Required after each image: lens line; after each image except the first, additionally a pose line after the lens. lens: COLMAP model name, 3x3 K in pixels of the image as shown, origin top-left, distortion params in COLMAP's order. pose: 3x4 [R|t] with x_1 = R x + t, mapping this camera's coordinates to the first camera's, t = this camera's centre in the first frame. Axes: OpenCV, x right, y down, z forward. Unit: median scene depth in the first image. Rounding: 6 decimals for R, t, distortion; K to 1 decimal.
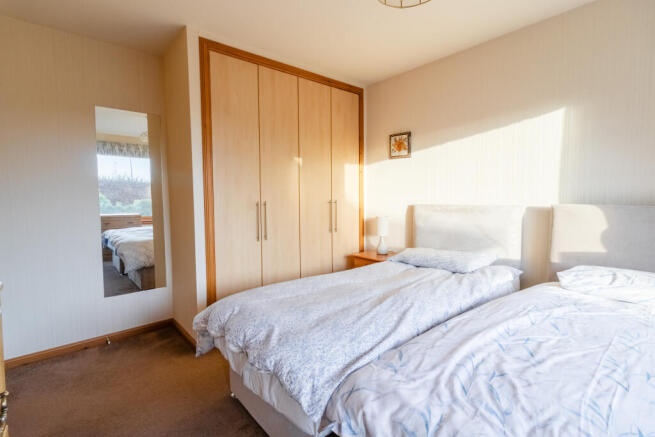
lens RADIAL K [[310.3, 0, 324.3], [0, 310.3, 211.7], [0, 0, 1]] dist [0.002989, -0.000014]
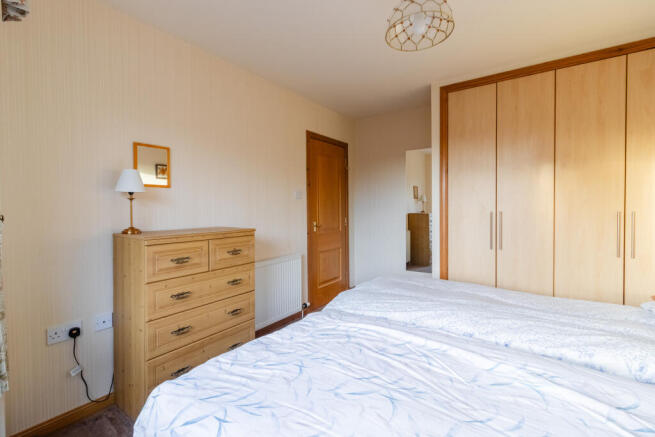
lens RADIAL K [[310.3, 0, 324.3], [0, 310.3, 211.7], [0, 0, 1]] dist [0.002989, -0.000014]
pose [[0.235640, 0.025616, -0.971503, 0.812063], [-0.046243, 0.998816, 0.015120, -0.025803], [0.970740, 0.041362, 0.236545, 0.229169]]
